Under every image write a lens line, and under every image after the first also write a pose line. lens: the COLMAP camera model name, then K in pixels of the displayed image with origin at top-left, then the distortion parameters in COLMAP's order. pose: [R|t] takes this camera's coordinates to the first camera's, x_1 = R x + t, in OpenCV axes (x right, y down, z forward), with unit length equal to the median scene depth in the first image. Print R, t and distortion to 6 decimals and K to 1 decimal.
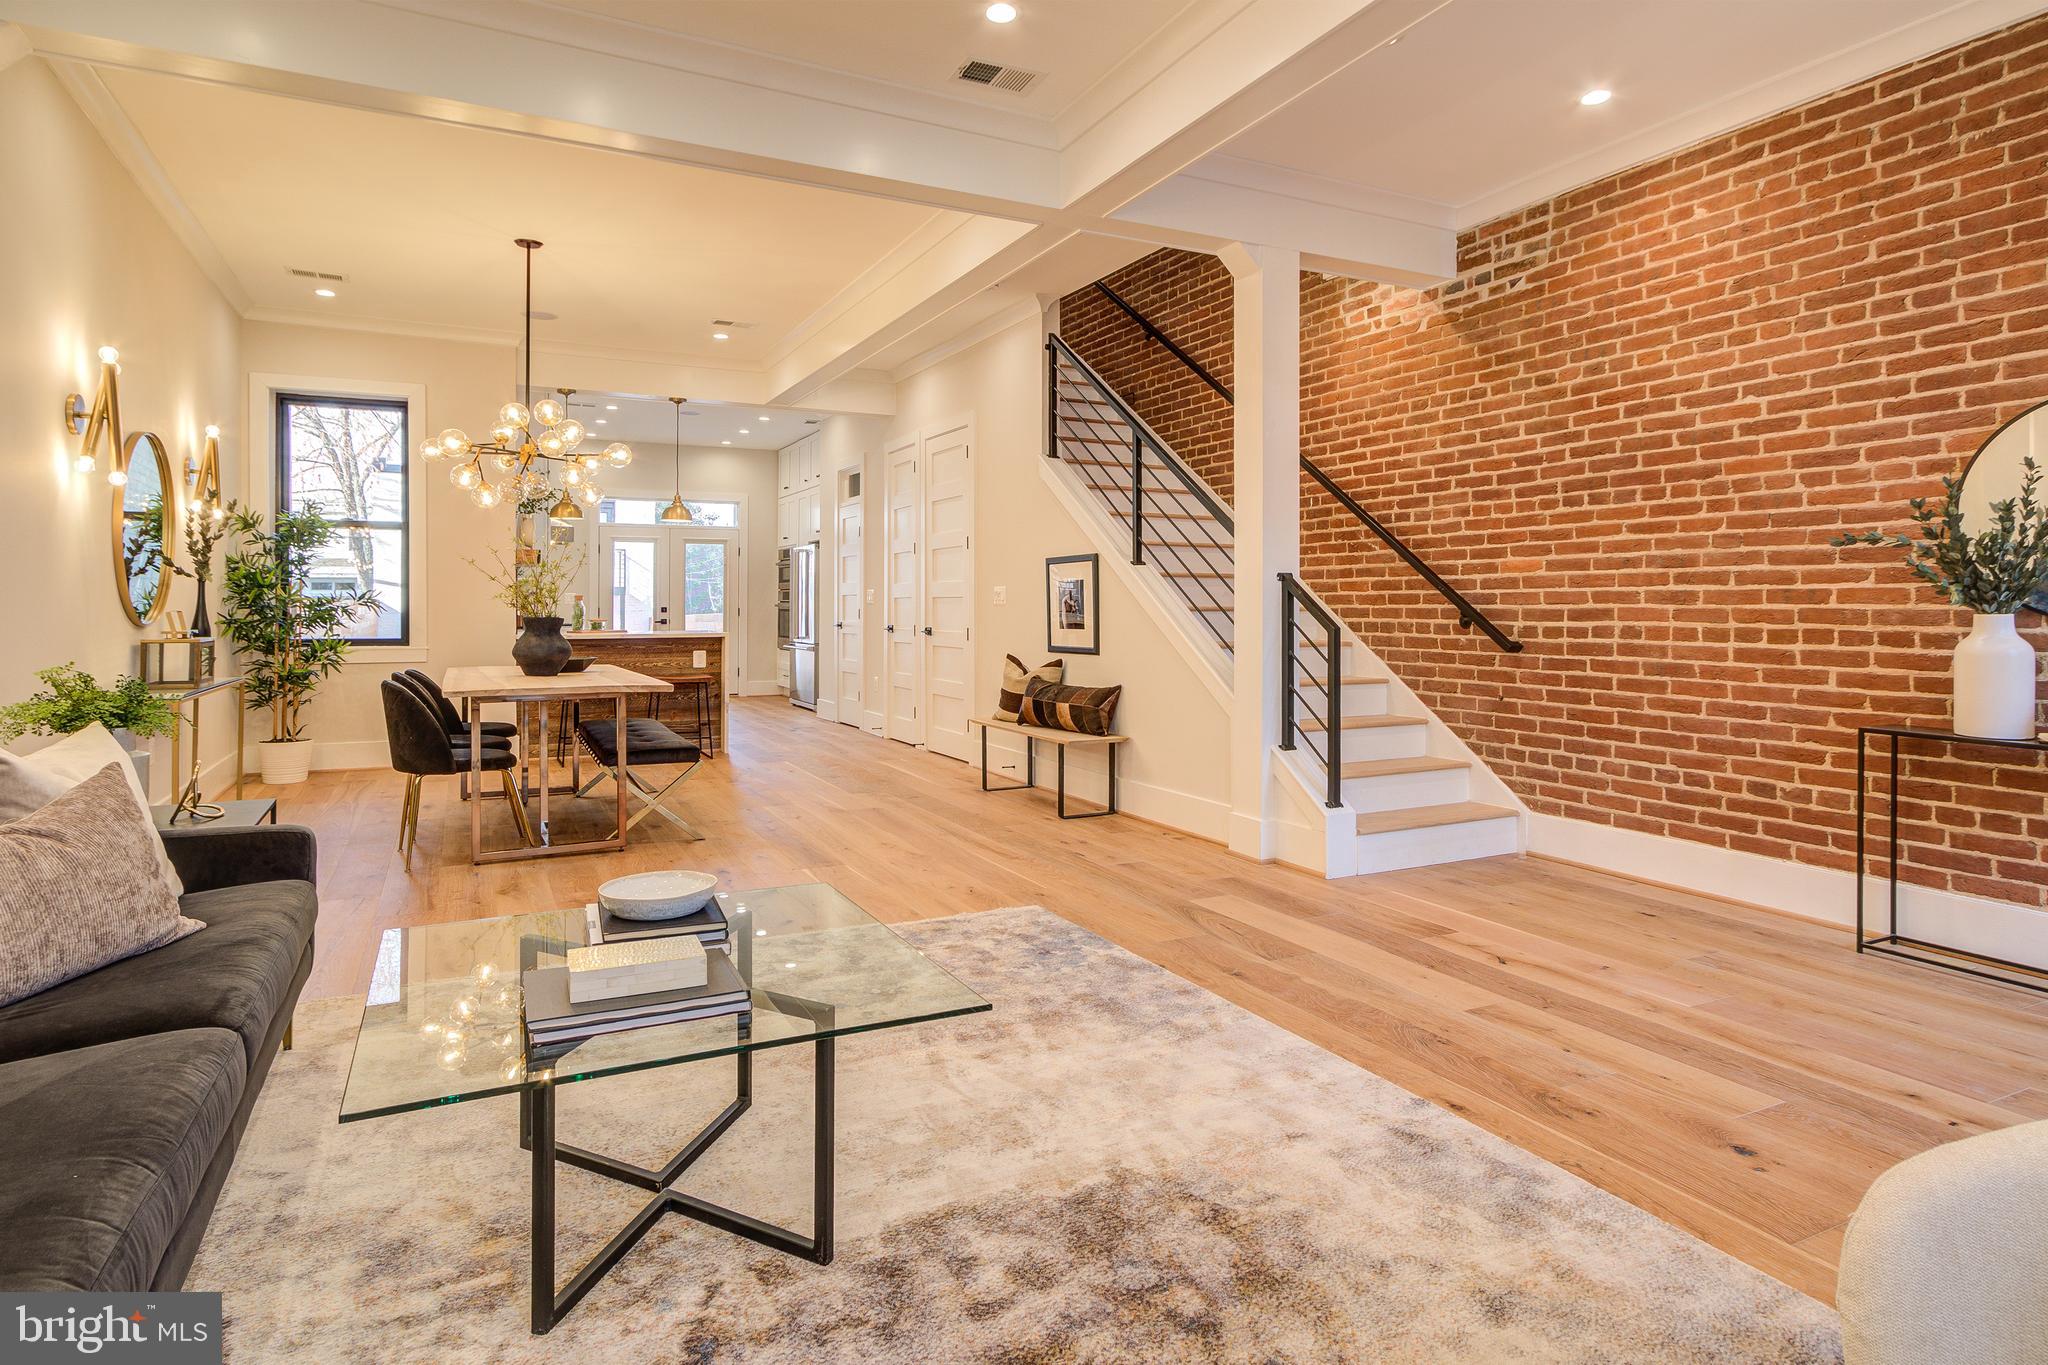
lens RADIAL K [[1105.5, 0, 1022.8], [0, 1105.5, 598.8], [0, 0, 1]] dist [-0.001999, -0.000057]
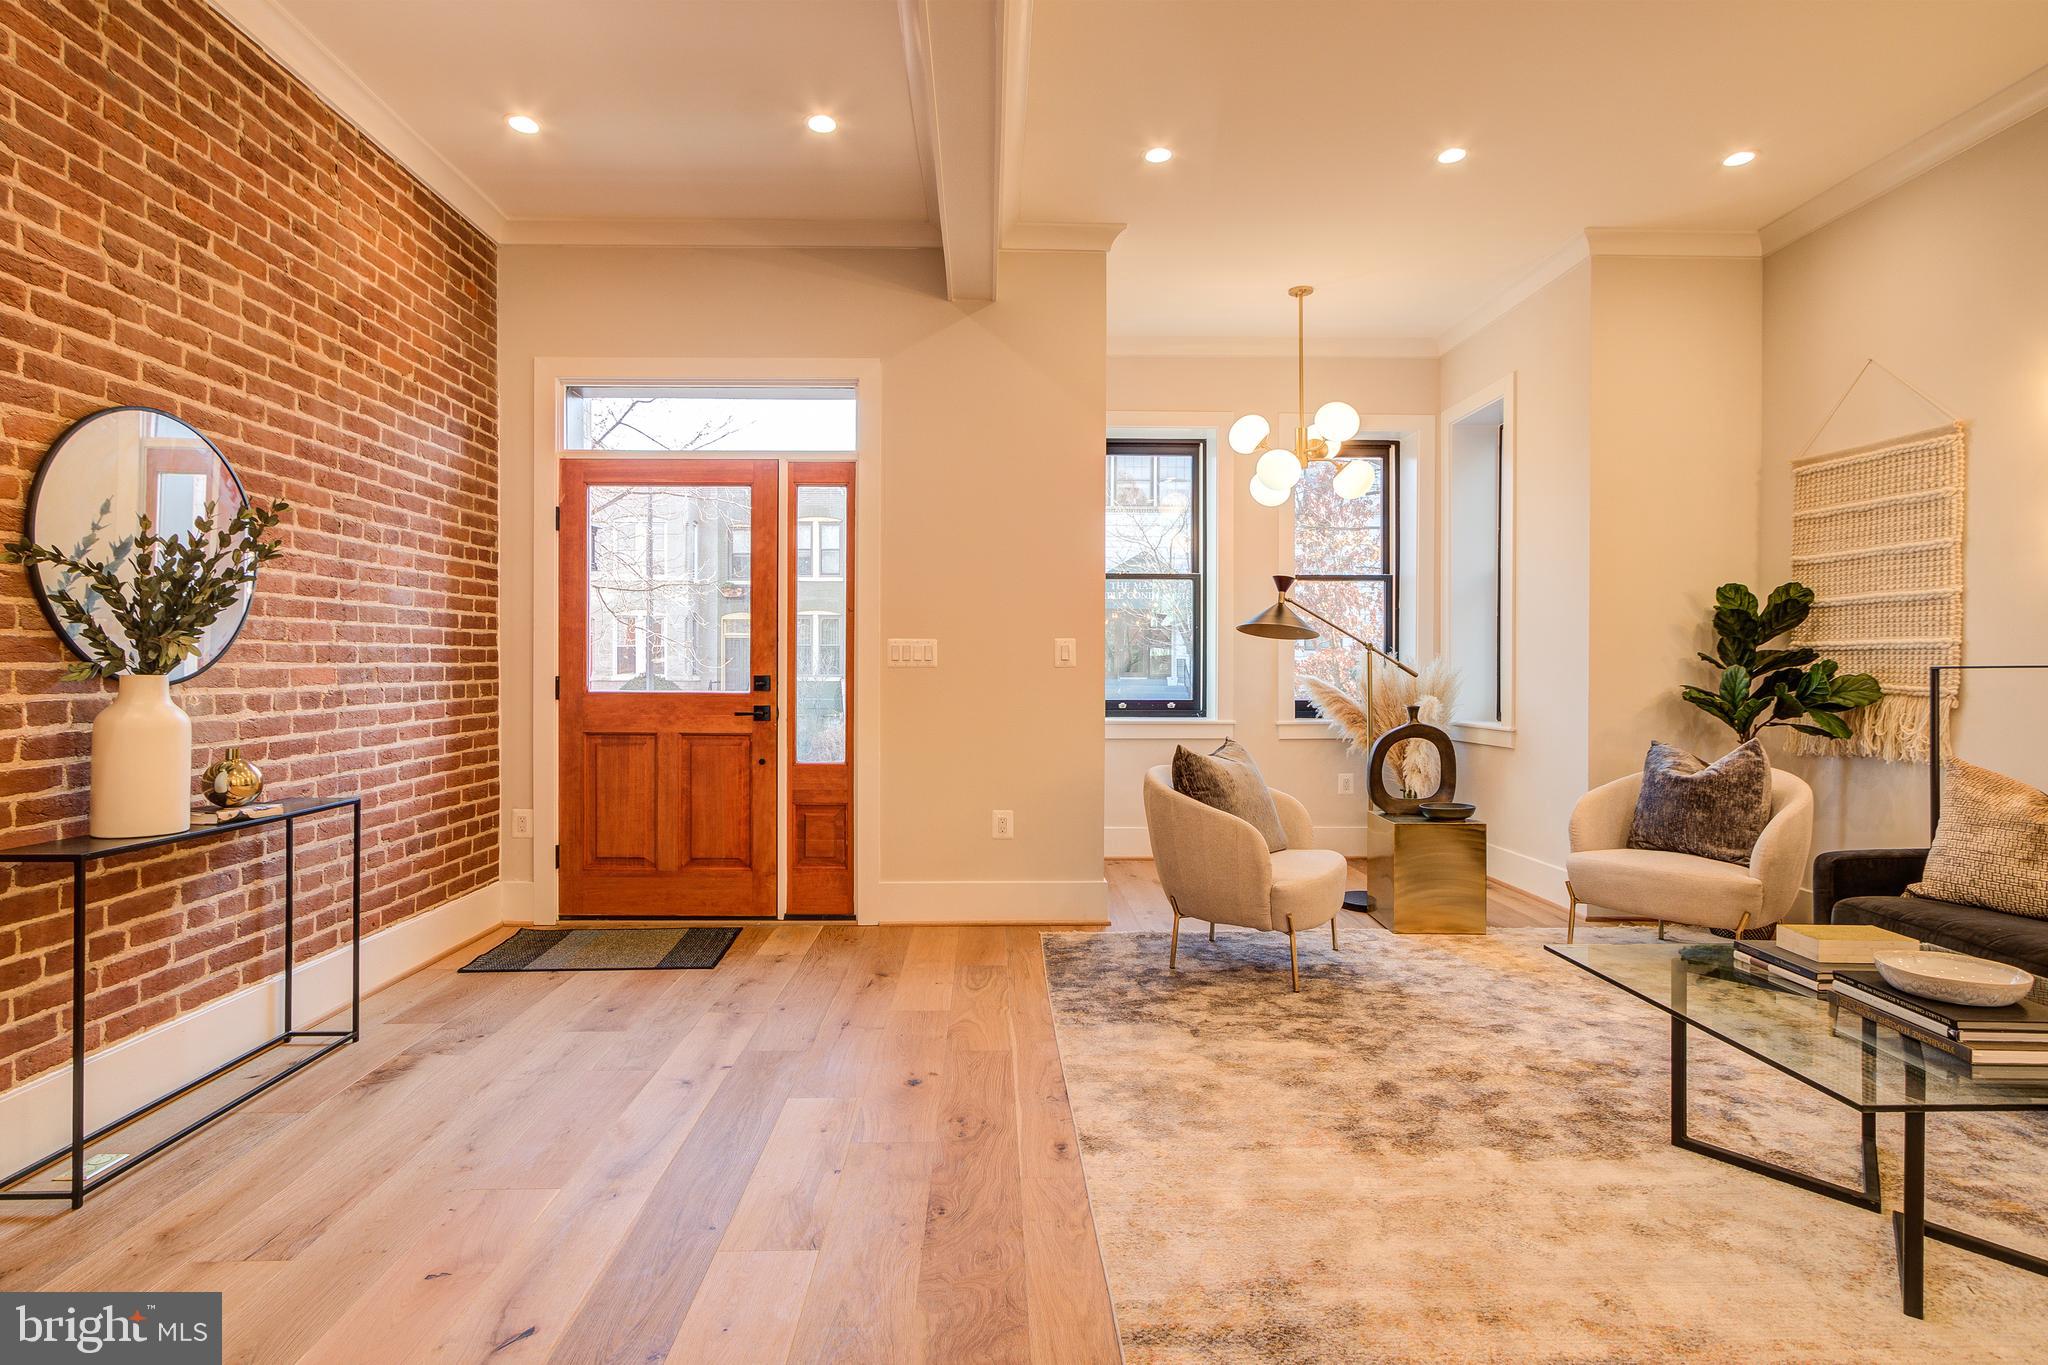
lens RADIAL K [[1086.6, 0, 1024.0], [0, 1086.6, 682.5], [0, 0, 1]] dist [-0.001469, 0.000124]
pose [[-0.908303, -0.009407, 0.418207, 0.000596], [-0.005237, 0.999924, 0.011118, 0.005677], [-0.418280, 0.007908, -0.908284, 1.032617]]
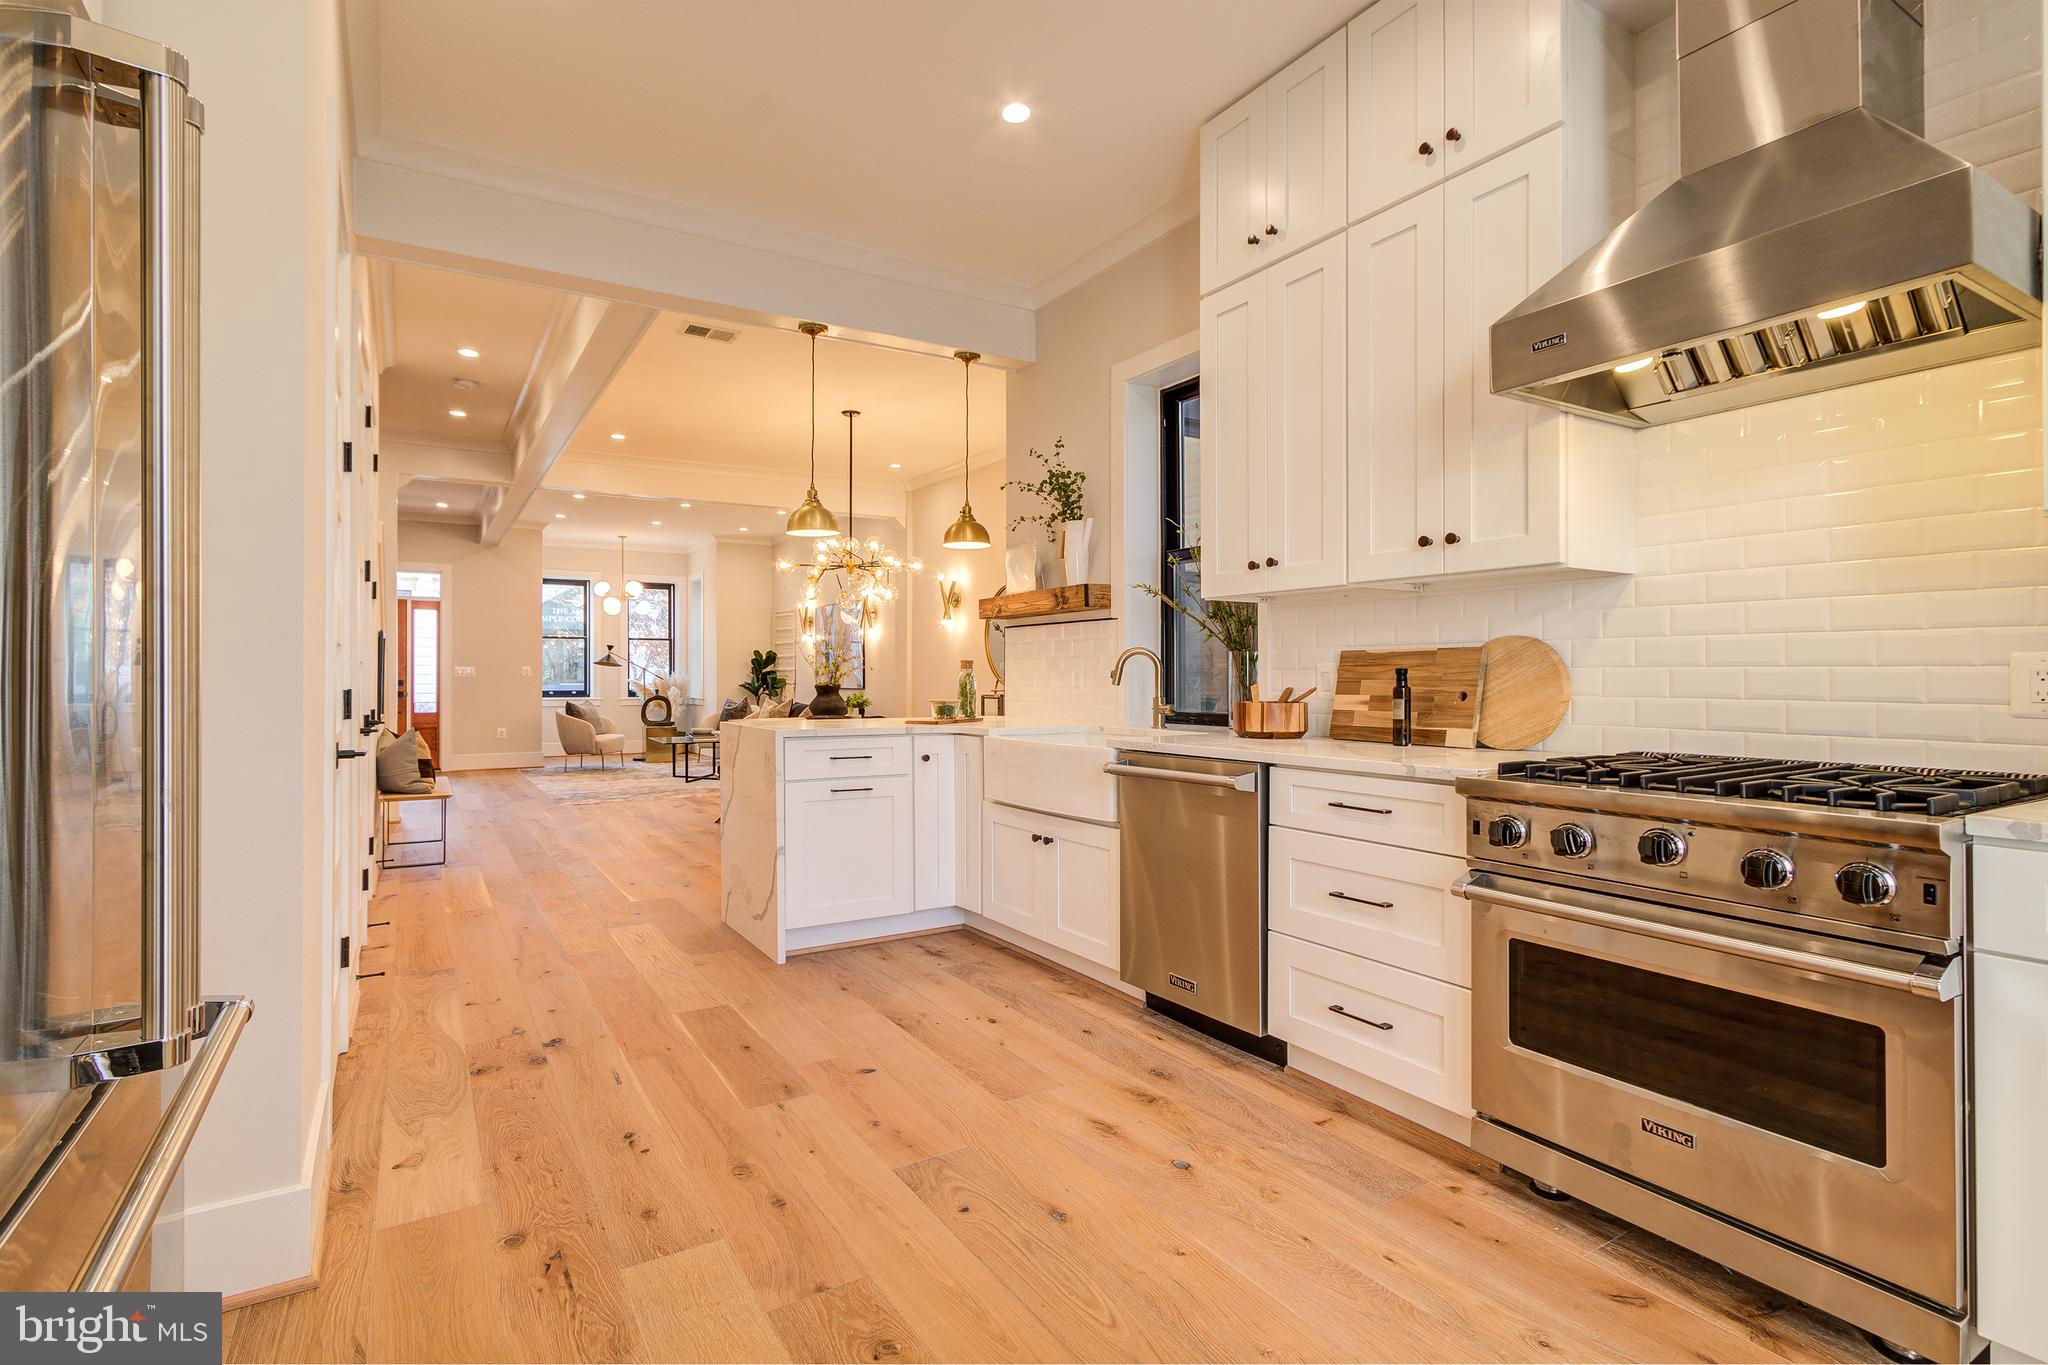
lens RADIAL K [[979.8, 0, 1023.2], [0, 979.8, 673.5], [0, 0, 1]] dist [-0.017207, 0.001034]
pose [[-0.995234, 0.000110, -0.097517, -0.735750], [0.000878, 0.999969, -0.007835, 0.016299], [0.097513, -0.007883, -0.995203, 2.976182]]
